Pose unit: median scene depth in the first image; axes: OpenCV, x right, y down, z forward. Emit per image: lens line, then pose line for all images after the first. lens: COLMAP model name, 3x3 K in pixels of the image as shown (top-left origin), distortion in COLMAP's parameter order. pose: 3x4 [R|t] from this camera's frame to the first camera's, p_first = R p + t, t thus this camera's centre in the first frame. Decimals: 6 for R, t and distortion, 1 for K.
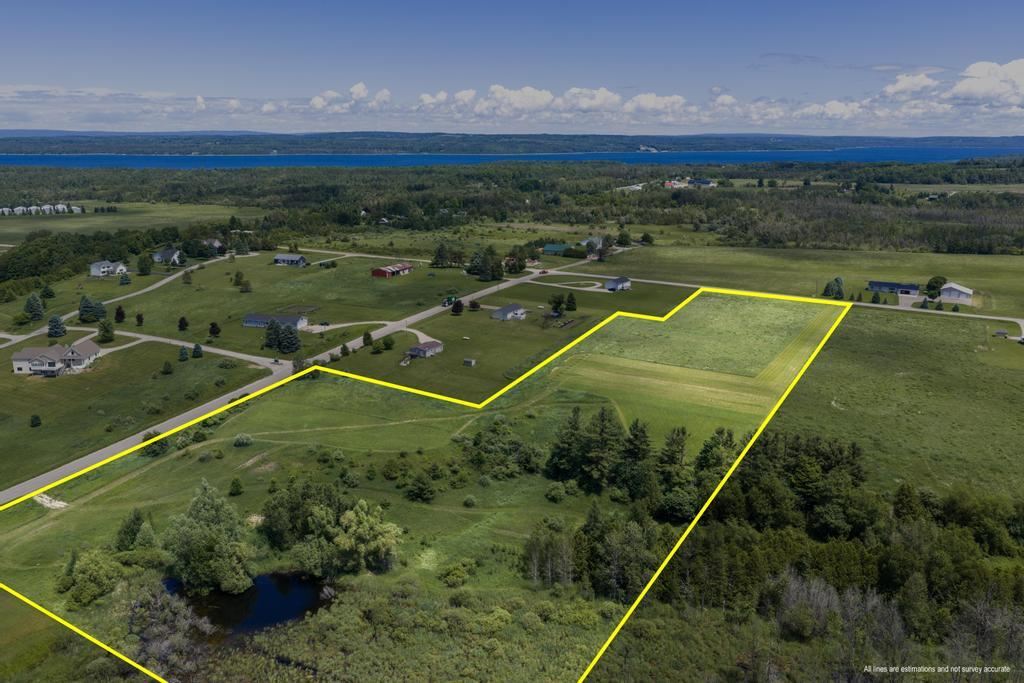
lens RADIAL K [[846.9, 0, 516.4], [0, 846.9, 336.1], [0, 0, 1]] dist [0.011172, -0.005866]
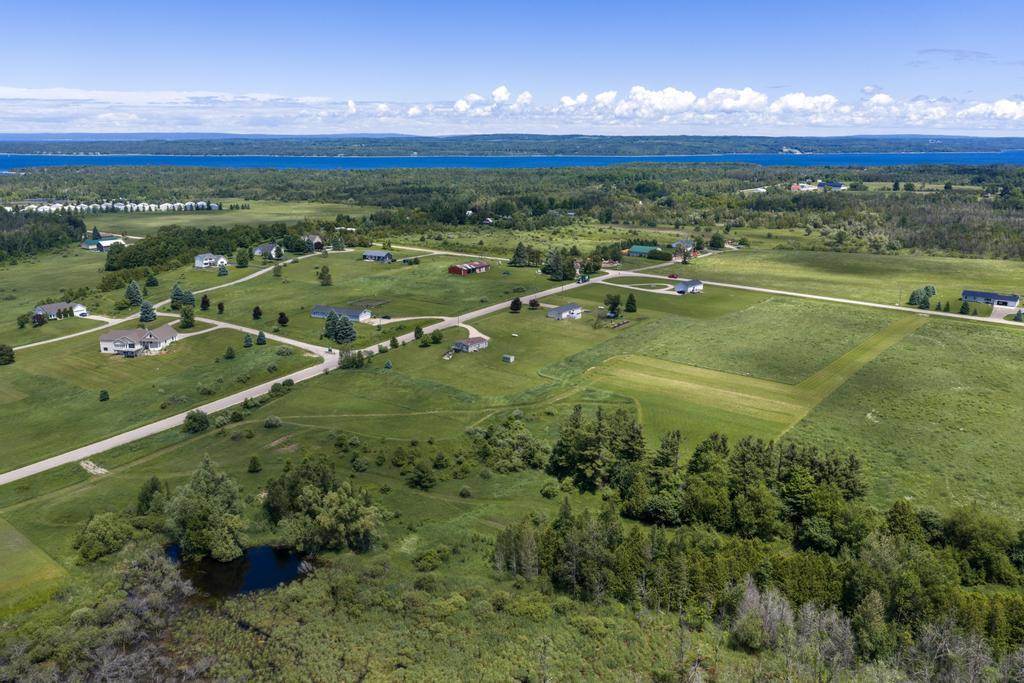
lens RADIAL K [[846.9, 0, 516.4], [0, 846.9, 336.1], [0, 0, 1]] dist [0.011172, -0.005866]
pose [[0.987208, 0.034499, -0.155659, 0.132751], [-0.034844, 0.999393, 0.000509, 0.003694], [0.155582, 0.004921, 0.987811, -0.002419]]
